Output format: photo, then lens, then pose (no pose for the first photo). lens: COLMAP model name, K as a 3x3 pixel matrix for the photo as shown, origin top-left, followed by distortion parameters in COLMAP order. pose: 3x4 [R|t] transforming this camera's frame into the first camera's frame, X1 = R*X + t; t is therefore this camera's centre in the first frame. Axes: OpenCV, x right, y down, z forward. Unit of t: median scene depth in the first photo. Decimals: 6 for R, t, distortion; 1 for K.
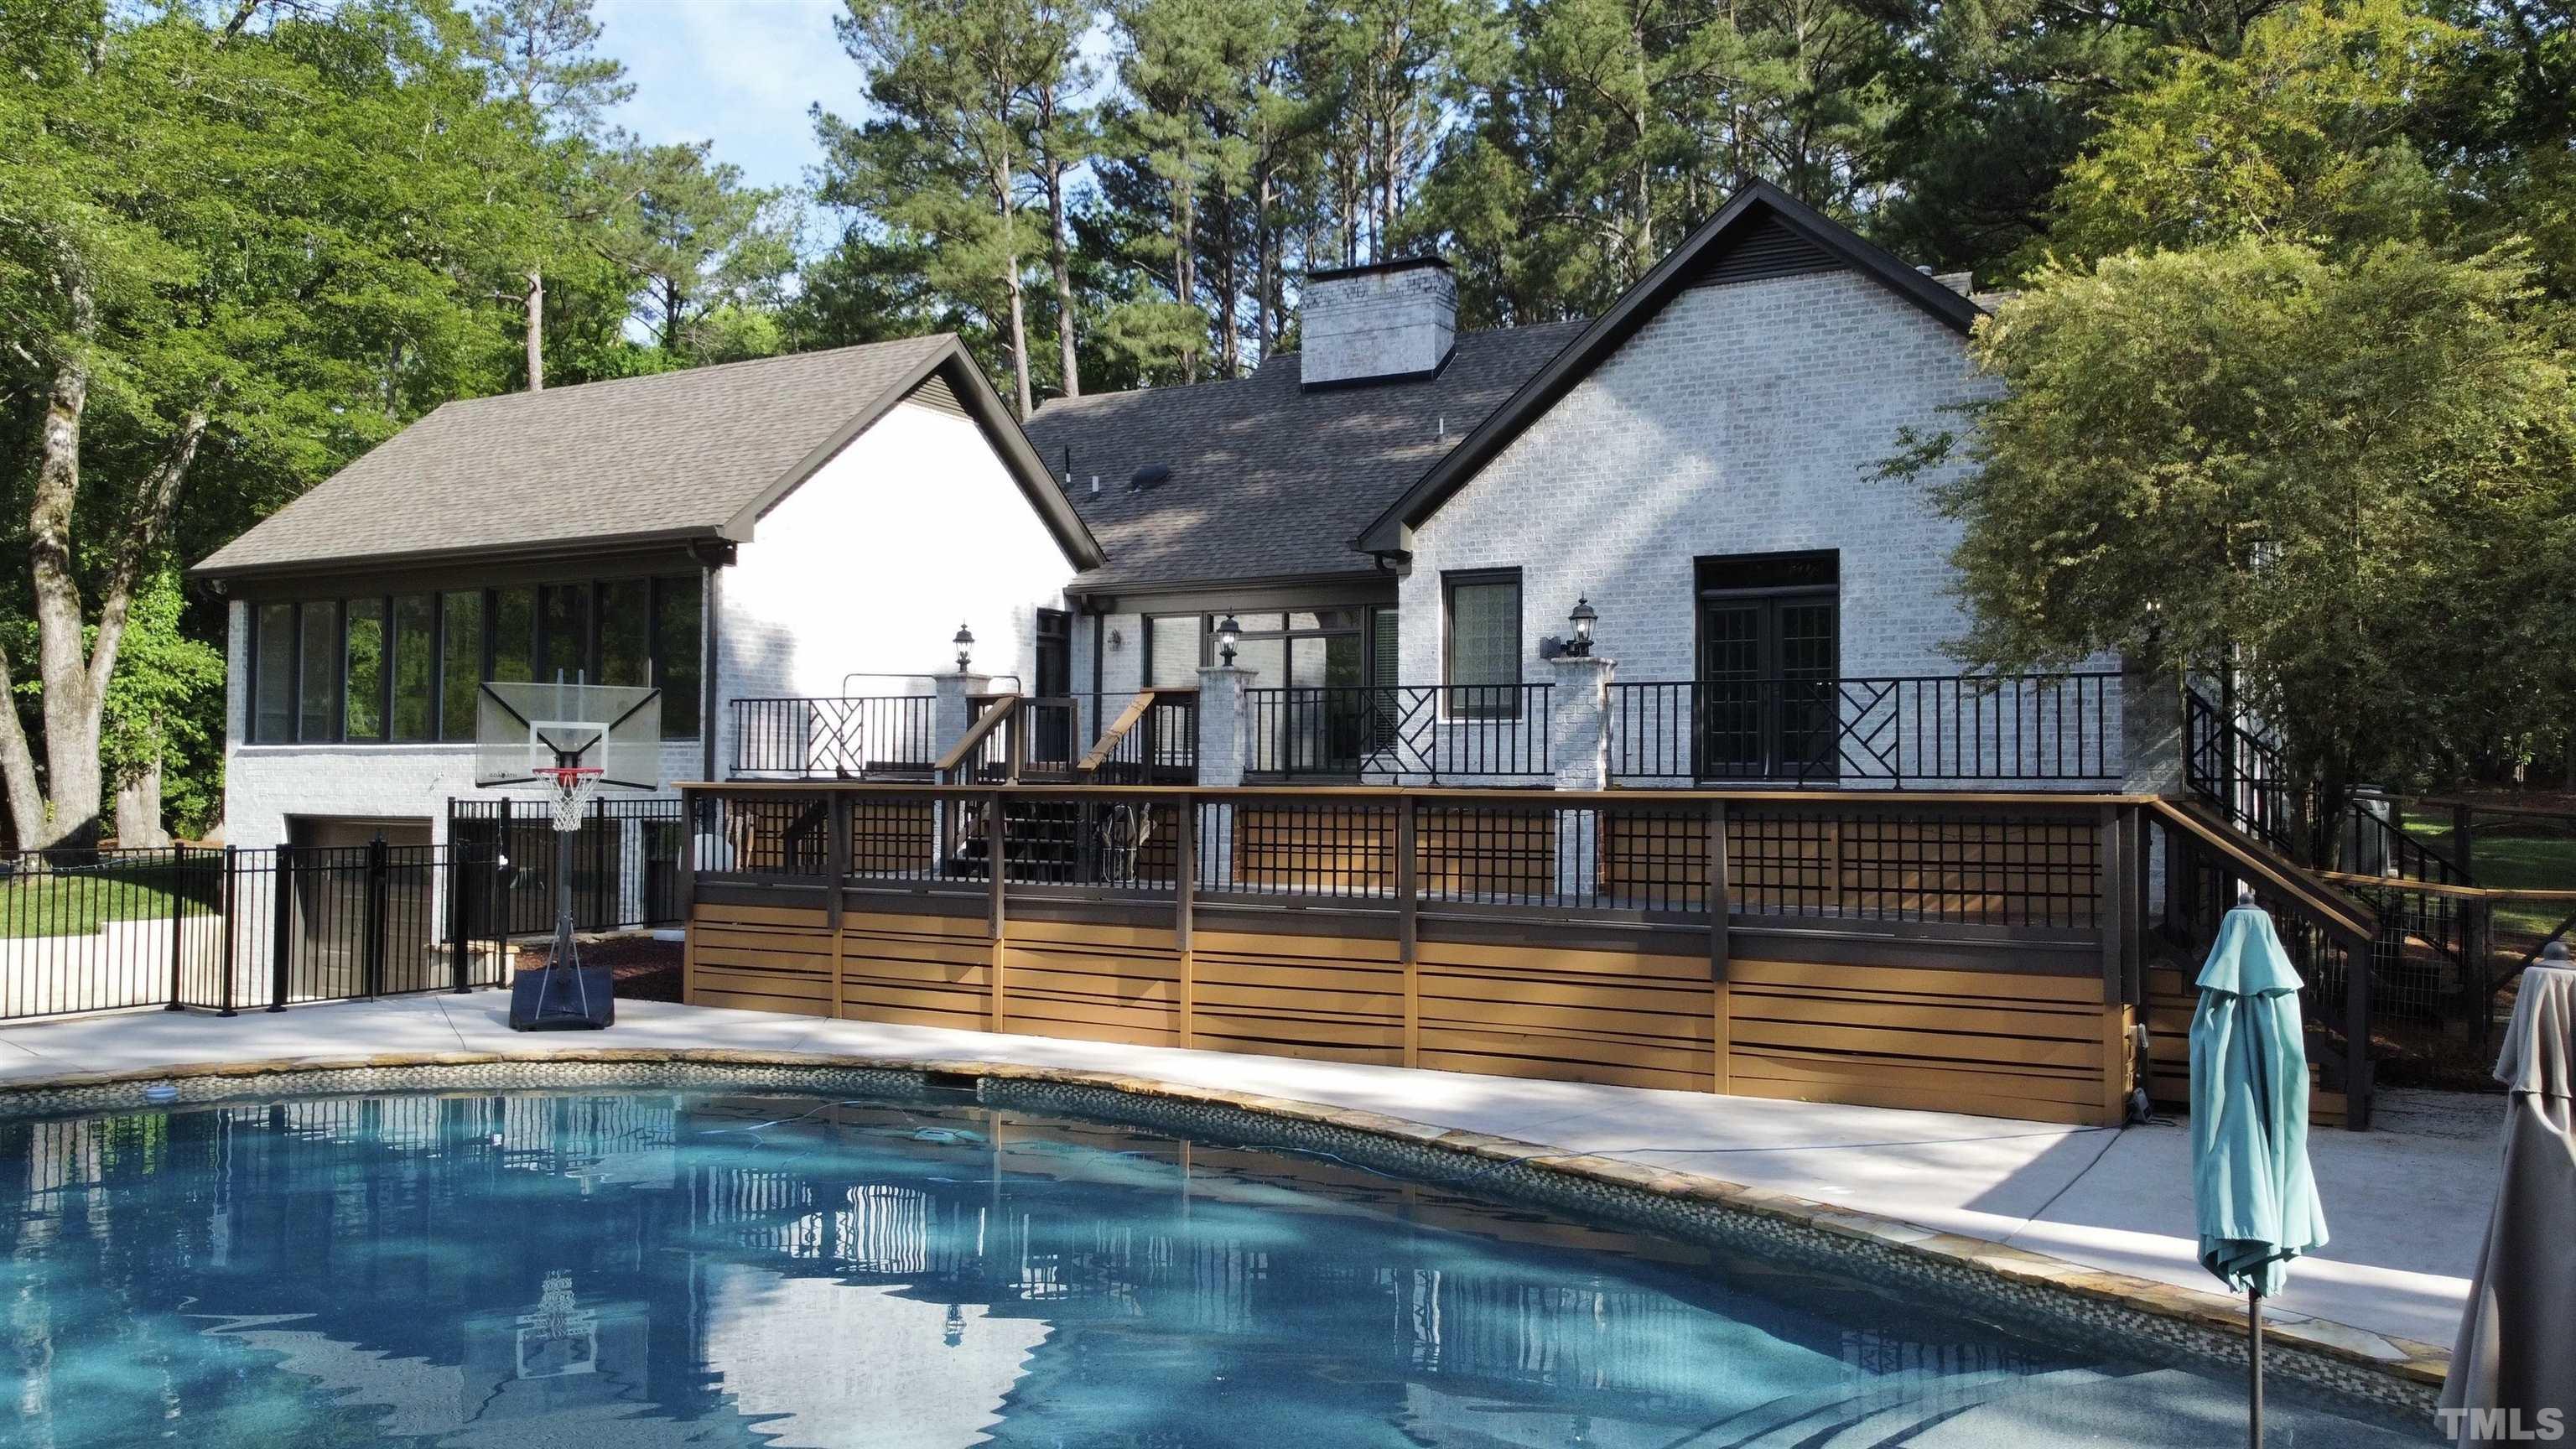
lens RADIAL K [[1960.4, 0, 1286.7], [0, 1960.4, 725.8], [0, 0, 1]] dist [-0.000341, -0.005733]
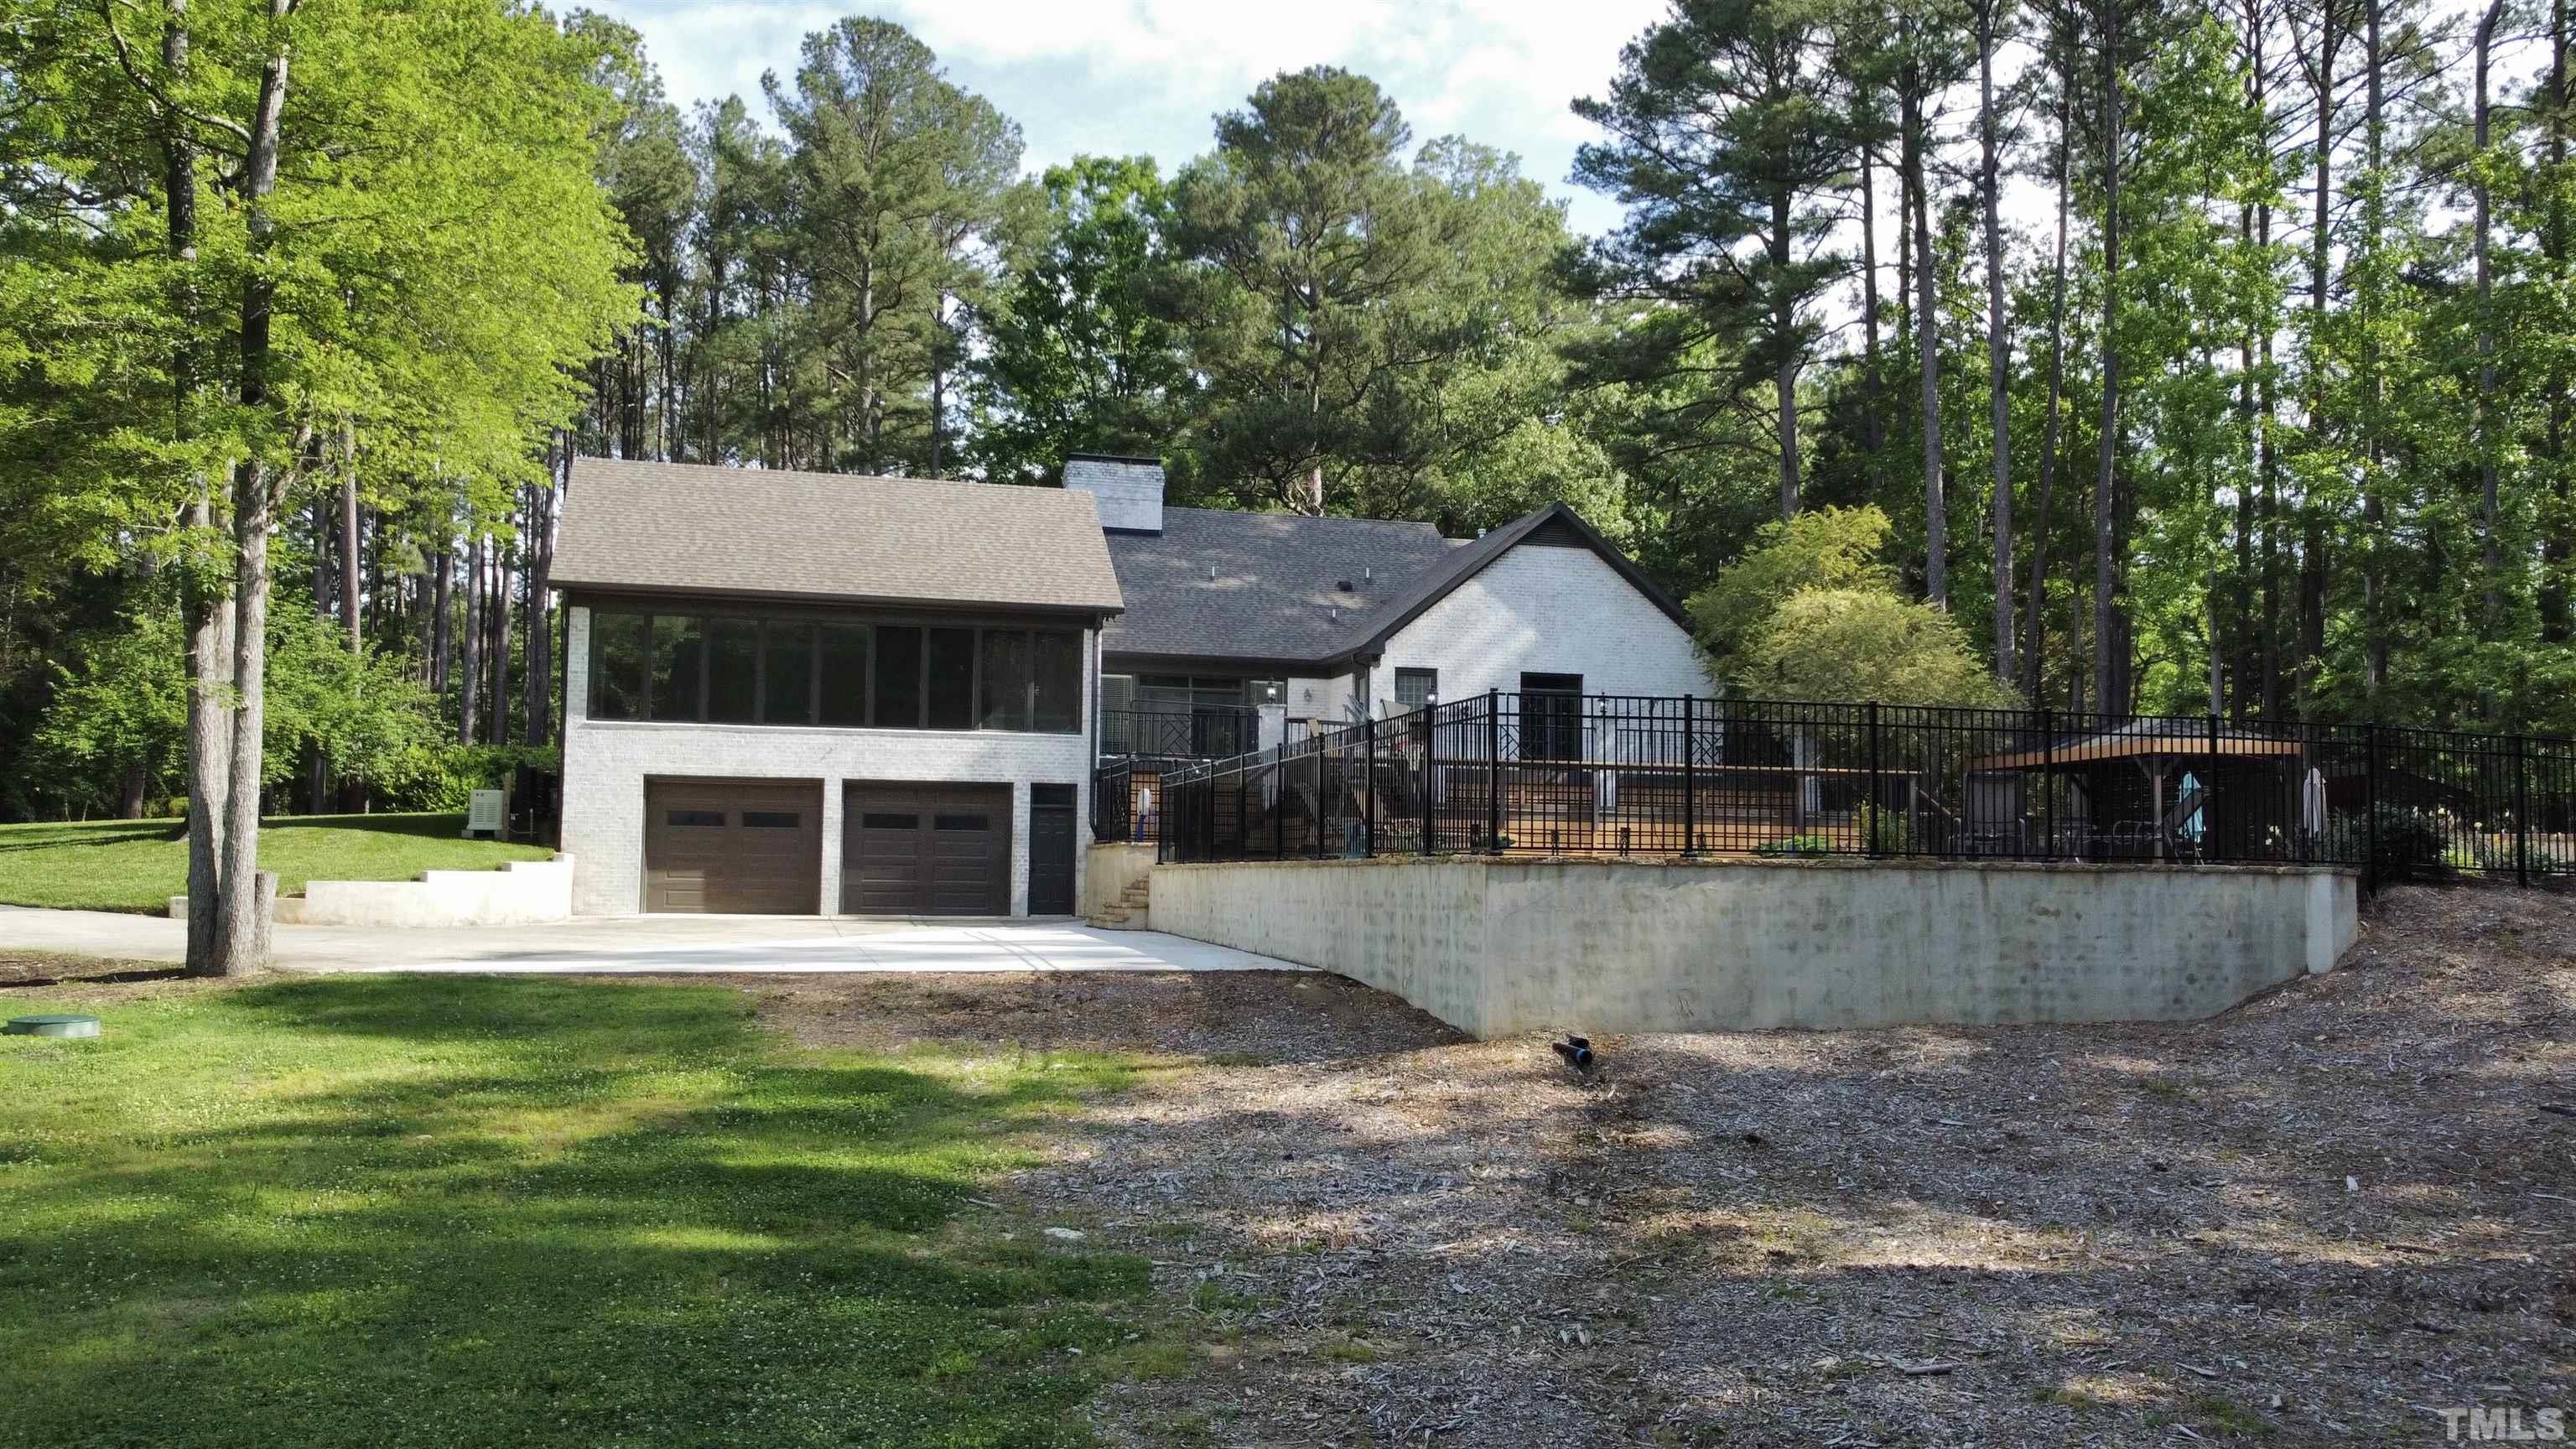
lens RADIAL K [[1960.4, 0, 1291.9], [0, 1960.4, 732.2], [0, 0, 1]] dist [-0.000341, -0.005733]
pose [[0.664812, 0.055205, 0.744968, -1.415085], [-0.026177, 0.998375, -0.050623, 0.084572], [-0.746552, 0.014154, 0.665177, -0.198448]]
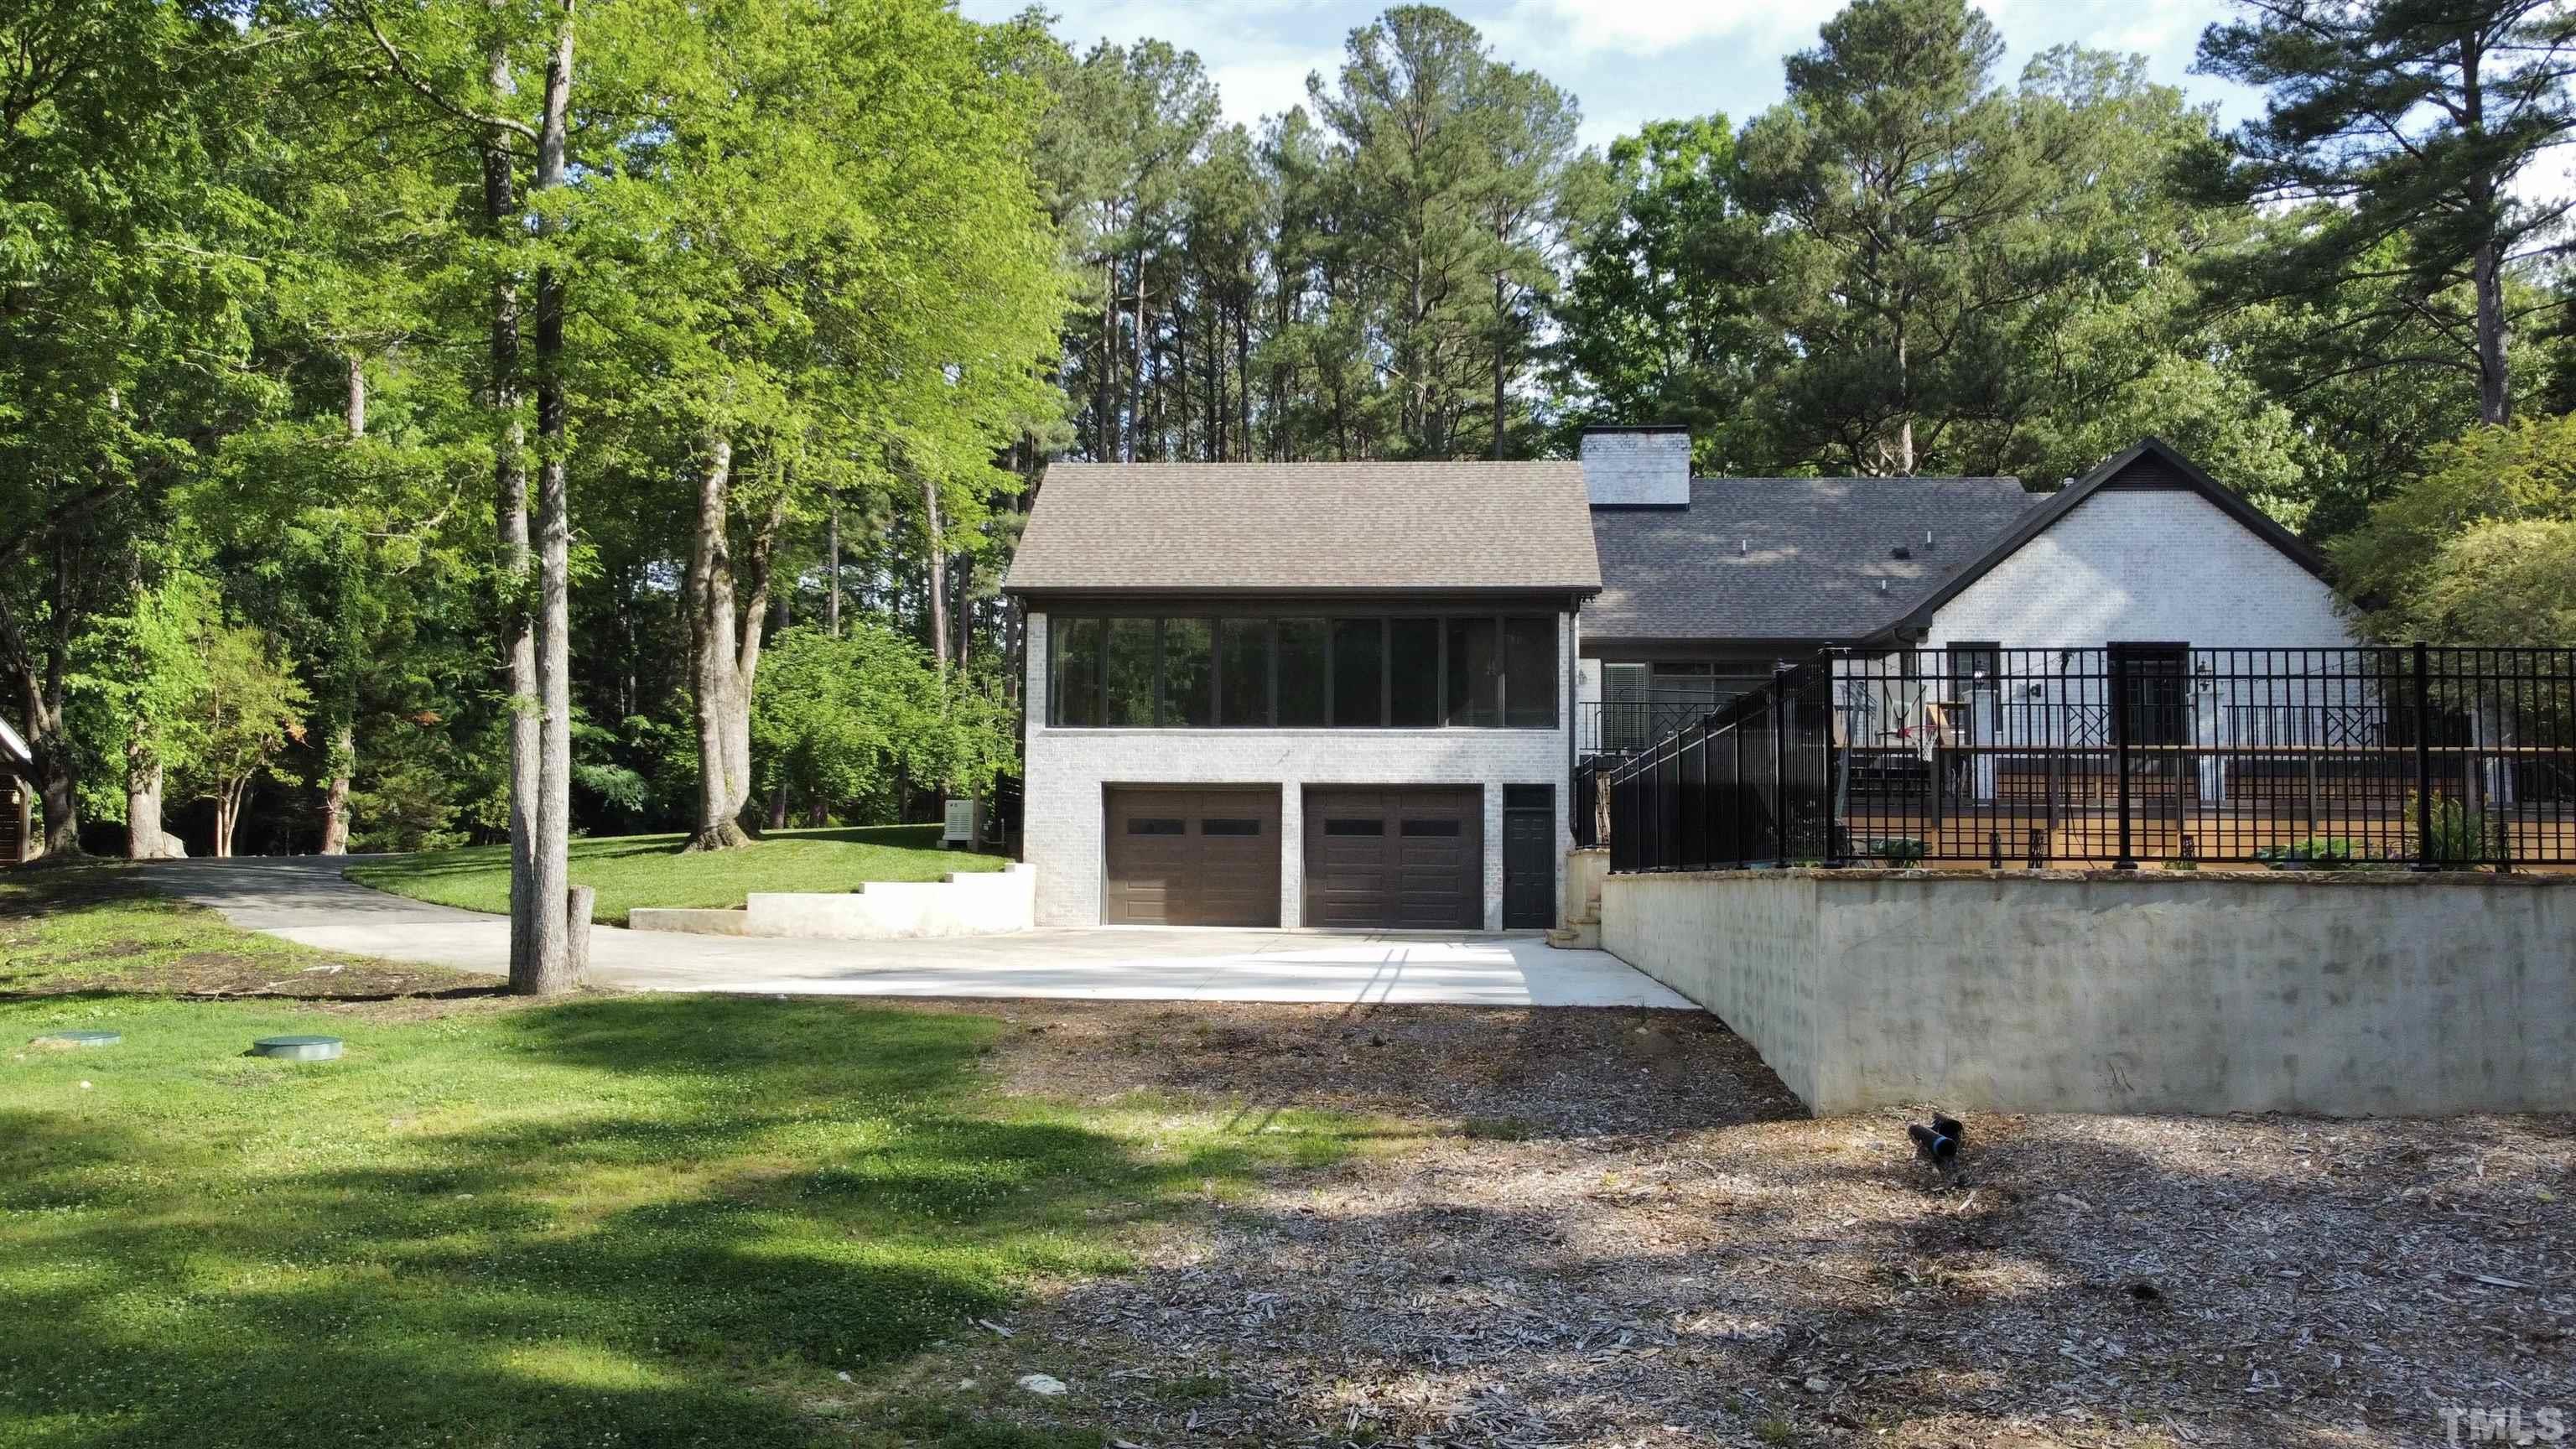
lens RADIAL K [[1960.4, 0, 1288.1], [0, 1960.4, 729.7], [0, 0, 1]] dist [-0.000341, -0.005733]
pose [[0.873627, 0.036266, 0.485244, -1.208945], [-0.015677, 0.998799, -0.046424, 0.080626], [-0.486344, 0.032951, 0.873146, -0.170934]]
